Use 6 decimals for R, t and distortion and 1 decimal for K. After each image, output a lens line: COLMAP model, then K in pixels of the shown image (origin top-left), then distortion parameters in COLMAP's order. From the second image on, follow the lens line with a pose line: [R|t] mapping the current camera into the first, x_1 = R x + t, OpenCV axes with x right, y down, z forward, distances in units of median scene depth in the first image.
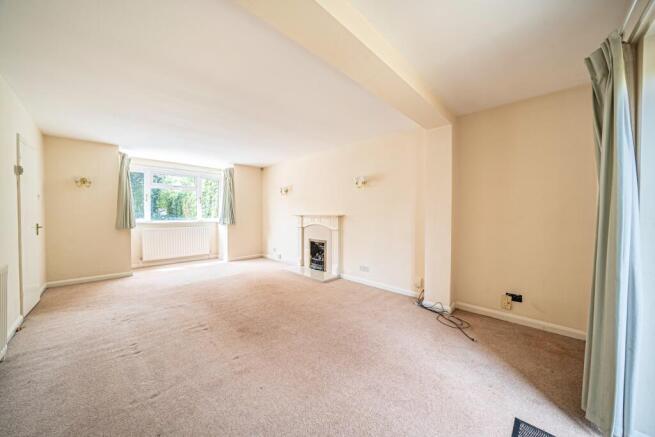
lens RADIAL K [[224.6, 0, 327.5], [0, 224.6, 218.5], [0, 0, 1]] dist [-0.026290, -0.000066]
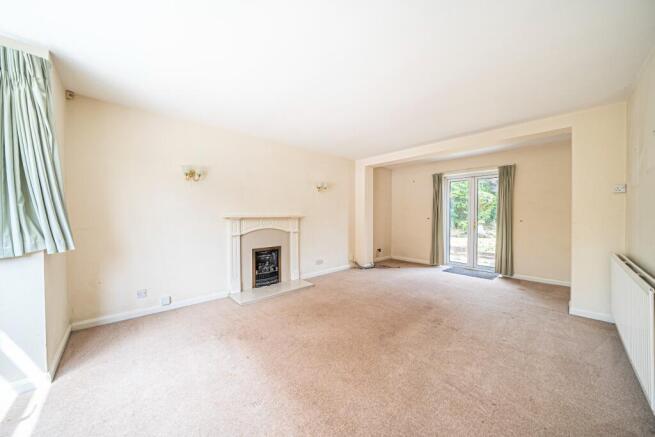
lens RADIAL K [[224.6, 0, 327.5], [0, 224.6, 218.5], [0, 0, 1]] dist [-0.026290, -0.000066]
pose [[0.053401, -0.033253, 0.998019, -0.853336], [0.007644, 0.999430, 0.032891, -0.035318], [-0.998544, 0.005873, 0.053624, 0.767717]]
